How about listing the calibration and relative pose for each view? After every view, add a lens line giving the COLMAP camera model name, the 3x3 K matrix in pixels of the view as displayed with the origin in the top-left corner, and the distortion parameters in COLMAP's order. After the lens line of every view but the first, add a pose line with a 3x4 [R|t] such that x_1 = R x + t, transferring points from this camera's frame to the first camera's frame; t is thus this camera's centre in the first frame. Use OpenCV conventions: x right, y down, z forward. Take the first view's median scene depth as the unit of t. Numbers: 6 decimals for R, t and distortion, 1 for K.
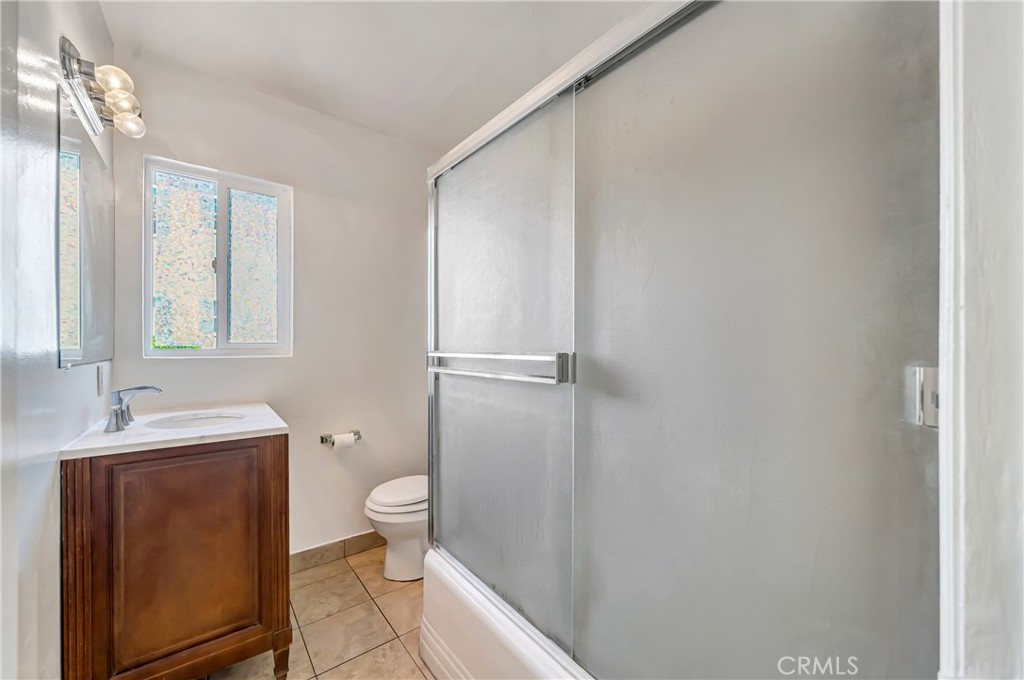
lens RADIAL K [[394.8, 0, 511.4], [0, 394.8, 343.0], [0, 0, 1]] dist [0.000988, 0.000415]
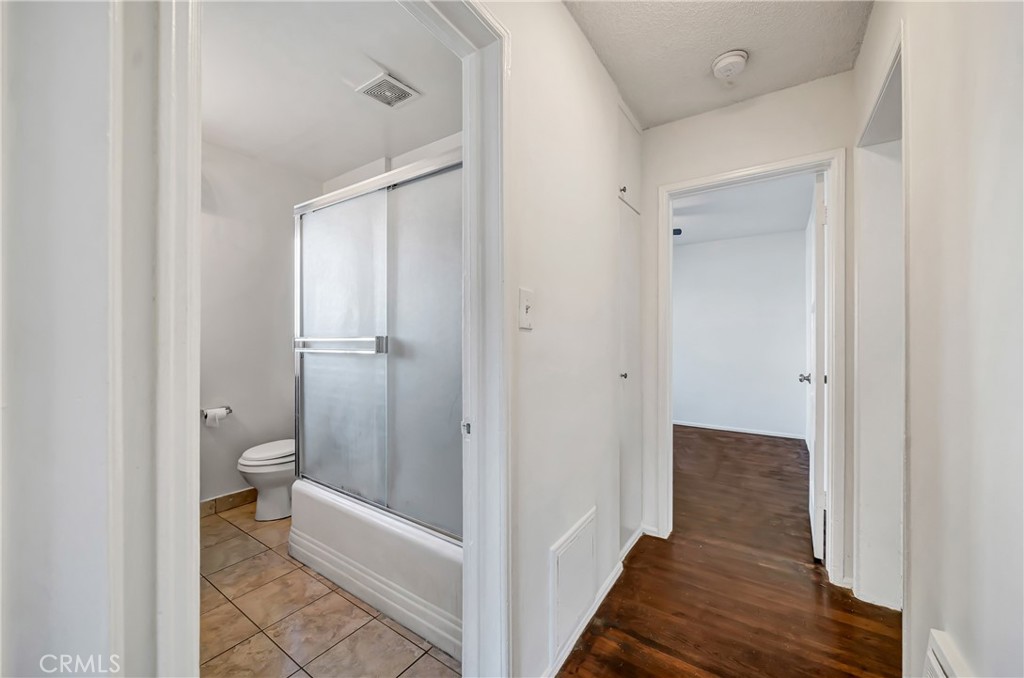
lens RADIAL K [[394.8, 0, 510.5], [0, 394.8, 332.5], [0, 0, 1]] dist [0.000988, 0.000415]
pose [[0.956735, -0.002094, 0.290953, 0.111594], [0.003404, 0.999986, -0.003996, 0.010985], [-0.290940, 0.004813, 0.956729, -0.557806]]
